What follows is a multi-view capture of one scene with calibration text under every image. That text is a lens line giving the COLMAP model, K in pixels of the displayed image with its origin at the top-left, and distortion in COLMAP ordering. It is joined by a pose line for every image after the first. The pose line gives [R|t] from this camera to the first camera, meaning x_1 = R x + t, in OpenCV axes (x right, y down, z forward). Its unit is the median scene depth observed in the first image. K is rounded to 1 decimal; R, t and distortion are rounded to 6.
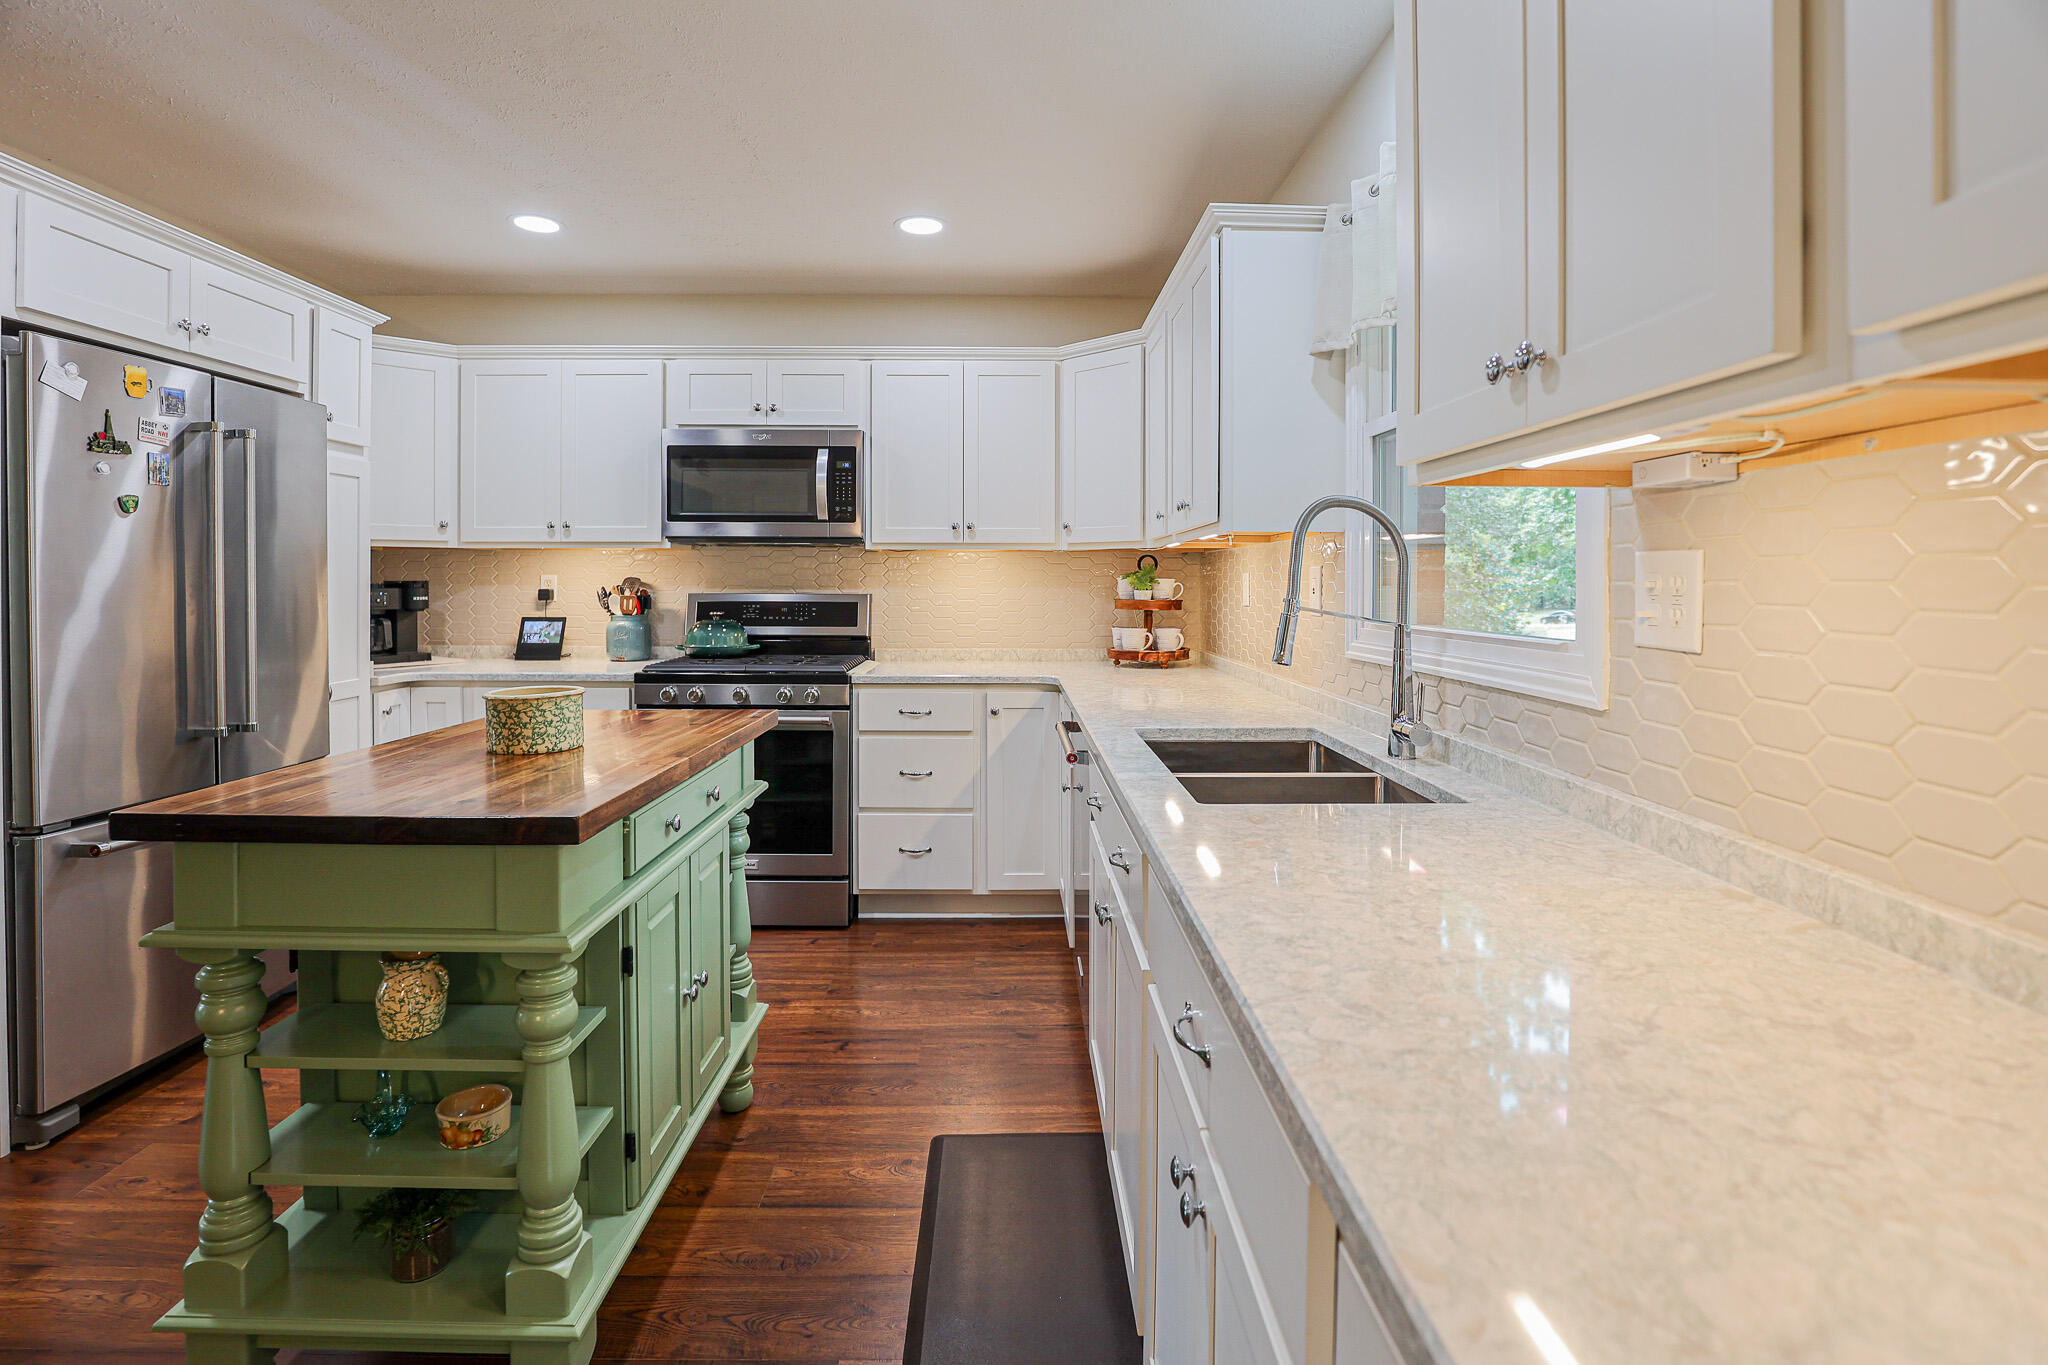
lens RADIAL K [[963.9, 0, 1014.5], [0, 963.9, 590.2], [0, 0, 1]] dist [-0.036156, 0.006926]
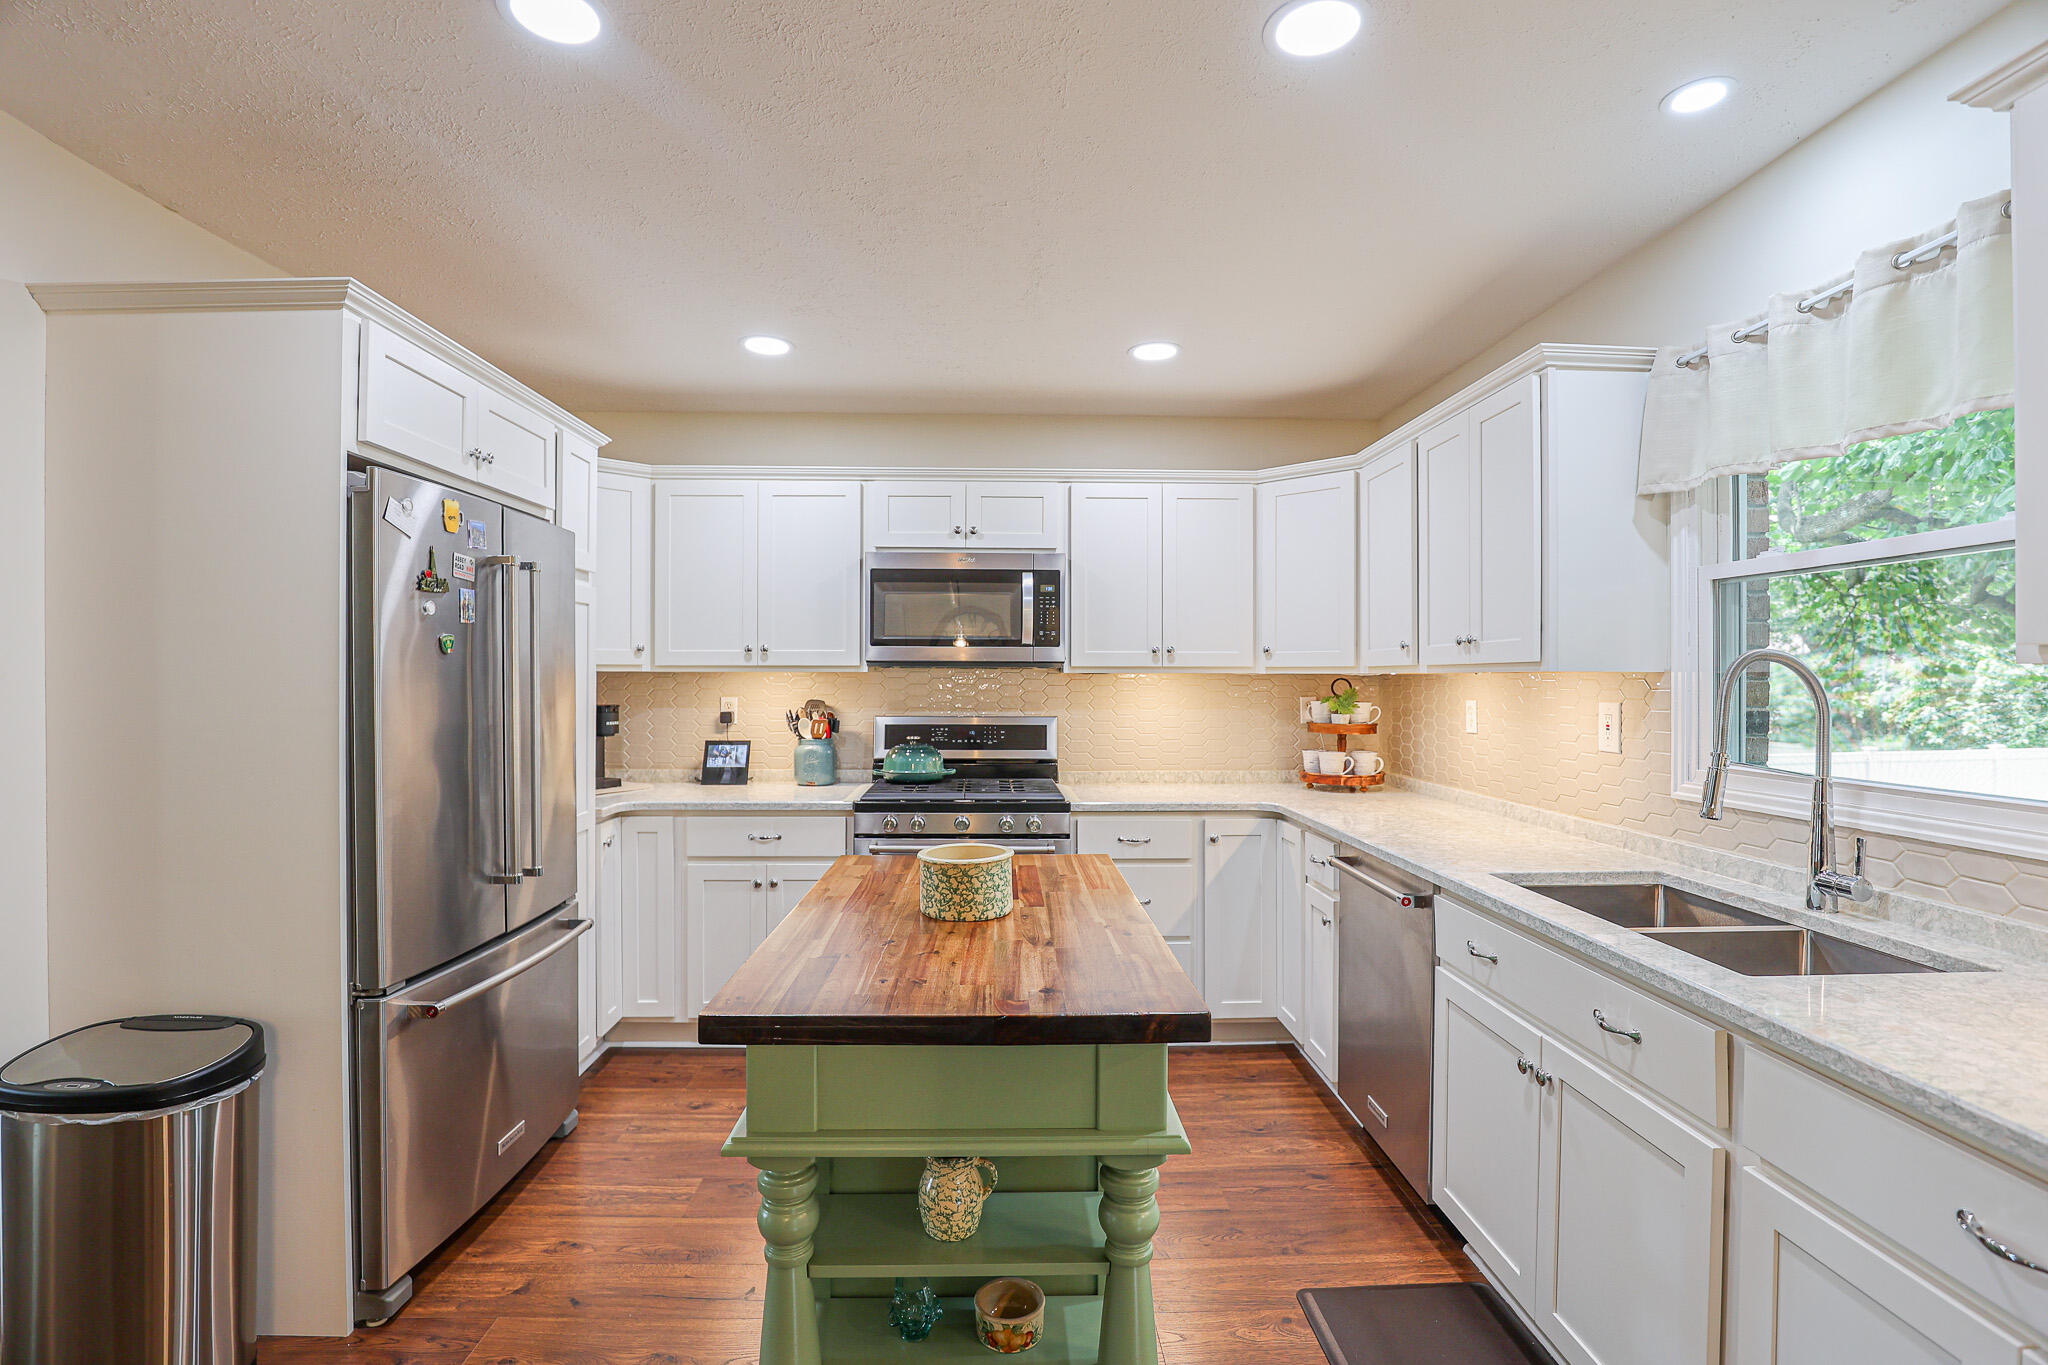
lens RADIAL K [[952.2, 0, 1014.4], [0, 952.2, 677.6], [0, 0, 1]] dist [-0.037868, 0.006349]
pose [[0.999884, 0.000754, 0.015202, -0.240709], [-0.000615, 0.999958, -0.009158, -0.031499], [-0.015208, 0.009147, 0.999843, 0.020762]]
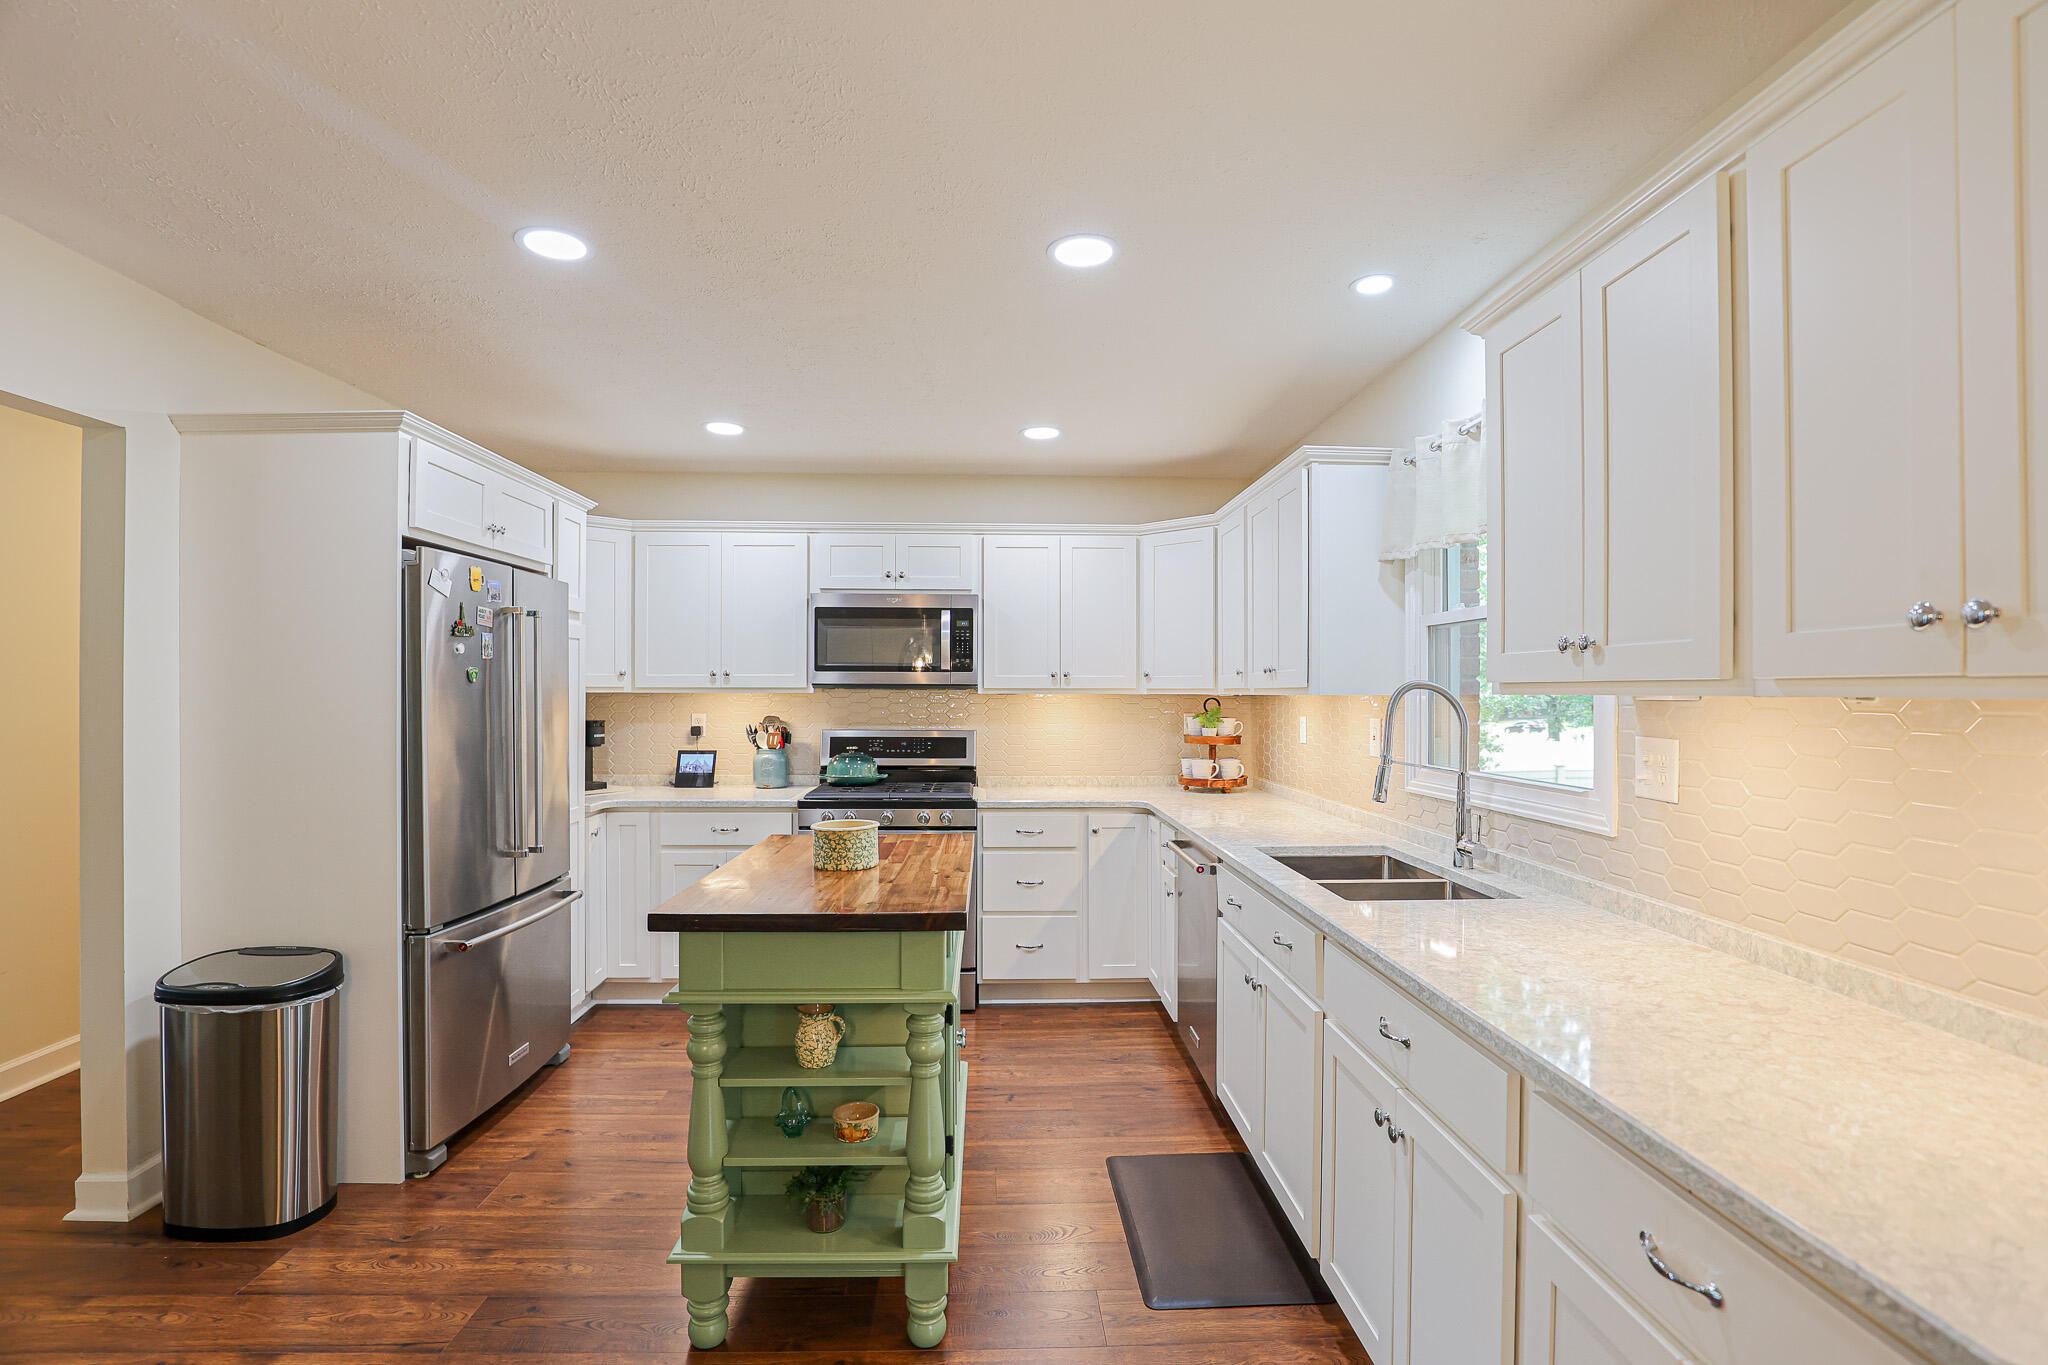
lens RADIAL K [[949.6, 0, 1019.6], [0, 949.6, 689.8], [0, 0, 1]] dist [-0.034819, 0.001359]
pose [[0.999573, 0.000530, 0.029219, -0.150066], [-0.000171, 0.999924, -0.012288, -0.035914], [-0.029223, 0.012277, 0.999498, -0.189513]]
